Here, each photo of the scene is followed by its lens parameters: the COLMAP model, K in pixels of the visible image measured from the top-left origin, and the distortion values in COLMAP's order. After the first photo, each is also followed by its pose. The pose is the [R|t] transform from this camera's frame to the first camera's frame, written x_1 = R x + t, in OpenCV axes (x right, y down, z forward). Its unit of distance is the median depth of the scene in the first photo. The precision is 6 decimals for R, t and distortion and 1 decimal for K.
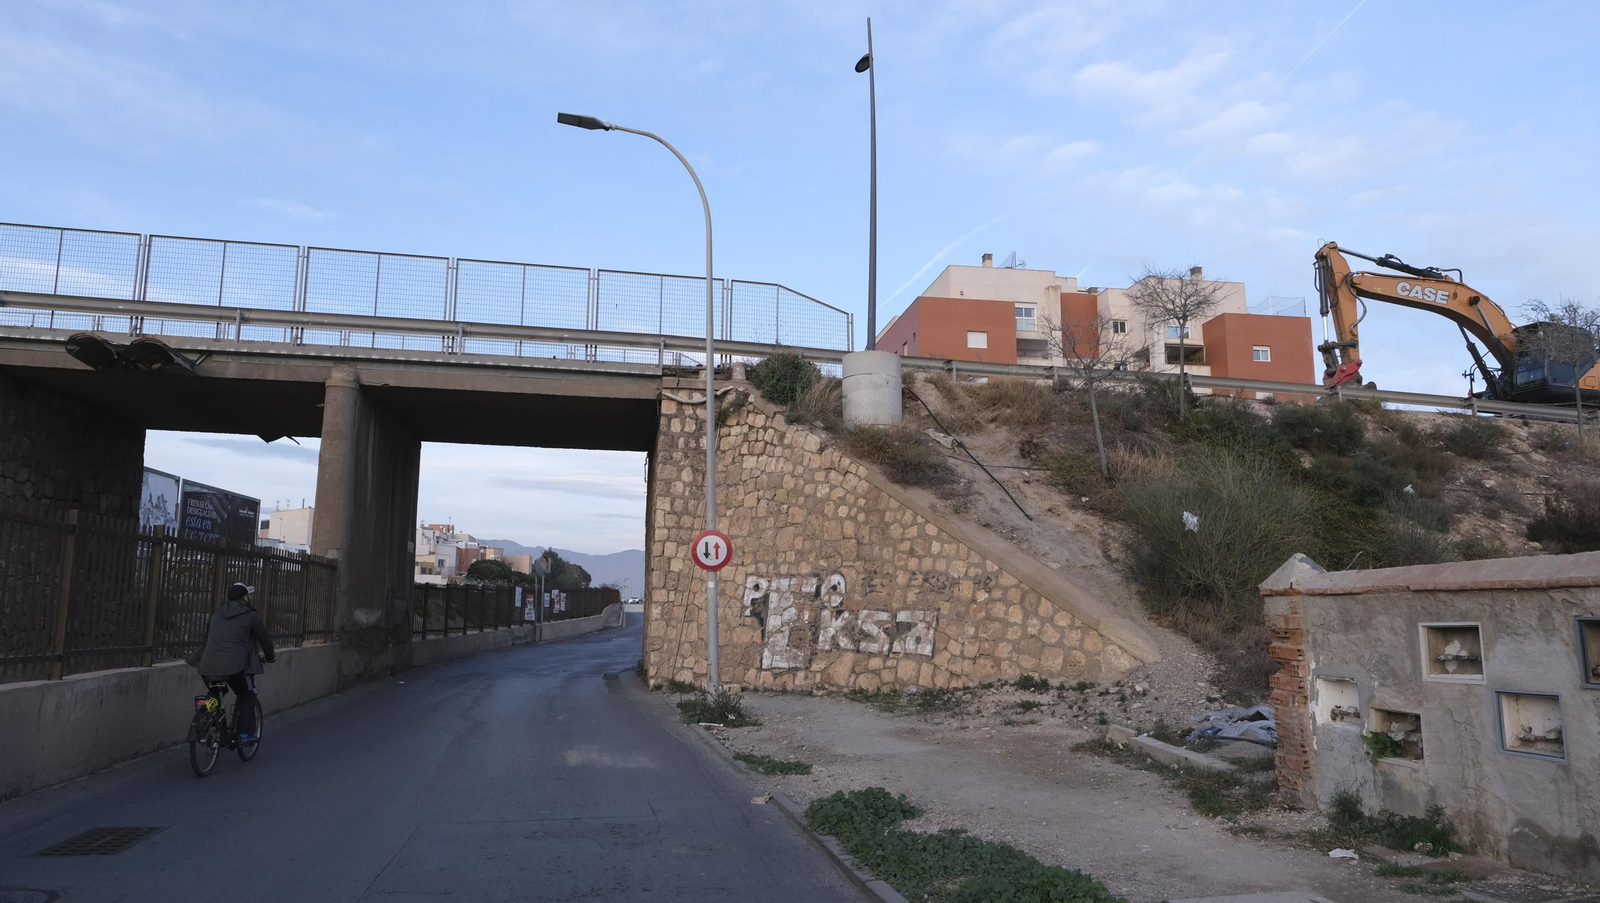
lens RADIAL K [[1113.6, 0, 799.5], [0, 1113.6, 441.3], [0, 0, 1]] dist [-0.010765, 0.000866]
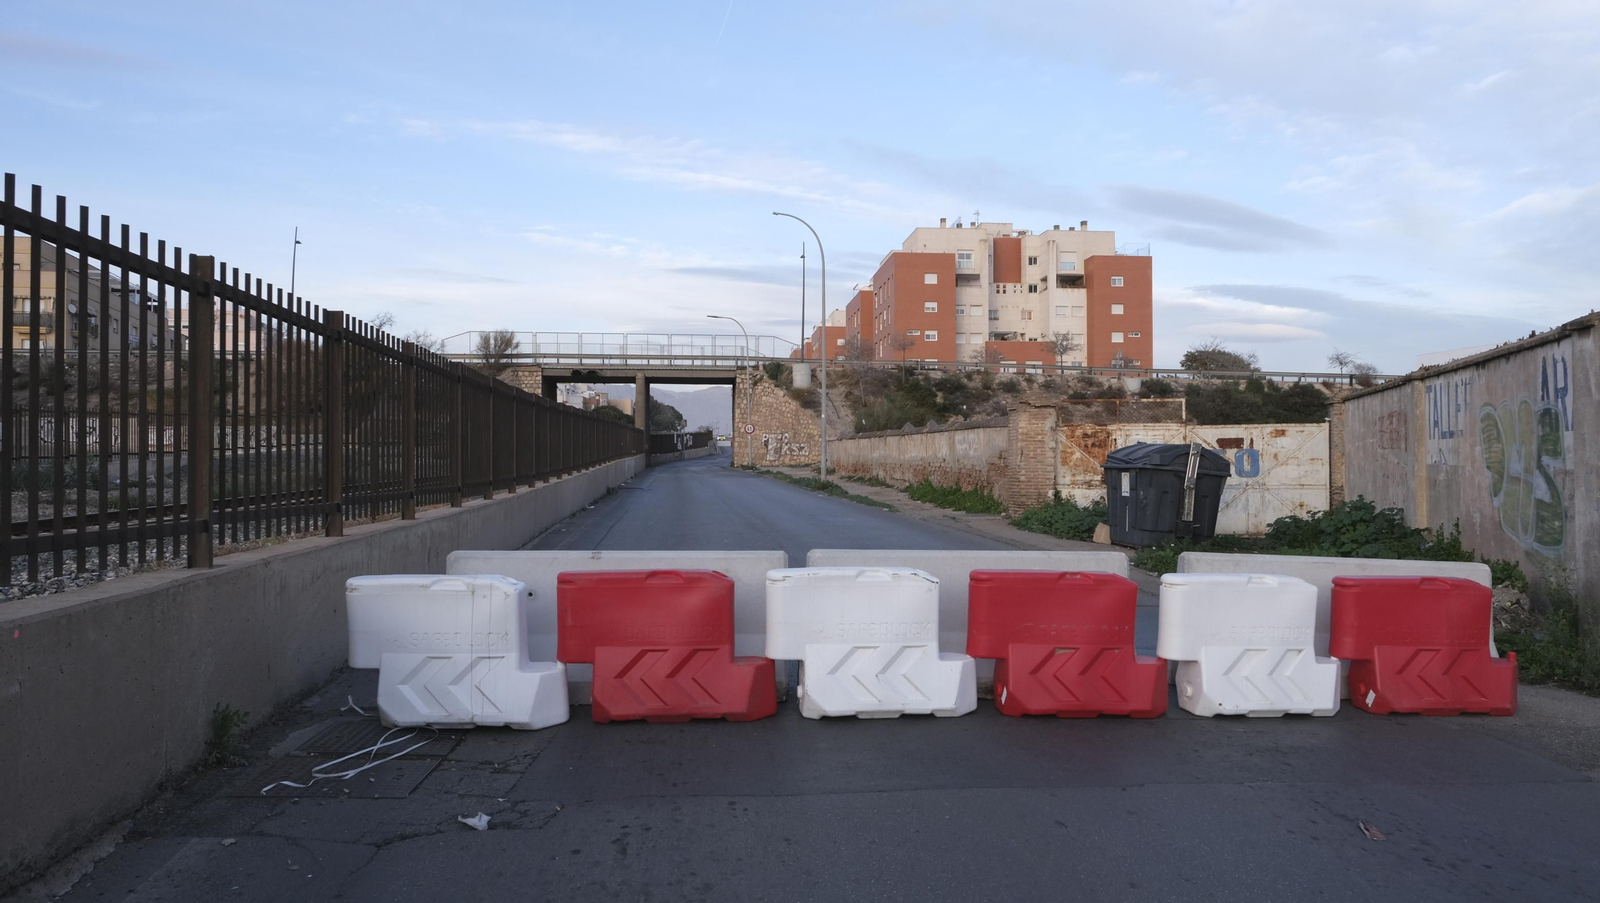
lens RADIAL K [[1136.6, 0, 801.7], [0, 1136.6, 452.9], [0, 0, 1]] dist [0.005294, 0.001344]
pose [[0.997183, -0.005403, -0.074806, 0.302542], [0.017093, 0.987526, 0.156525, -0.330213], [0.073027, -0.157363, 0.984837, -2.204223]]
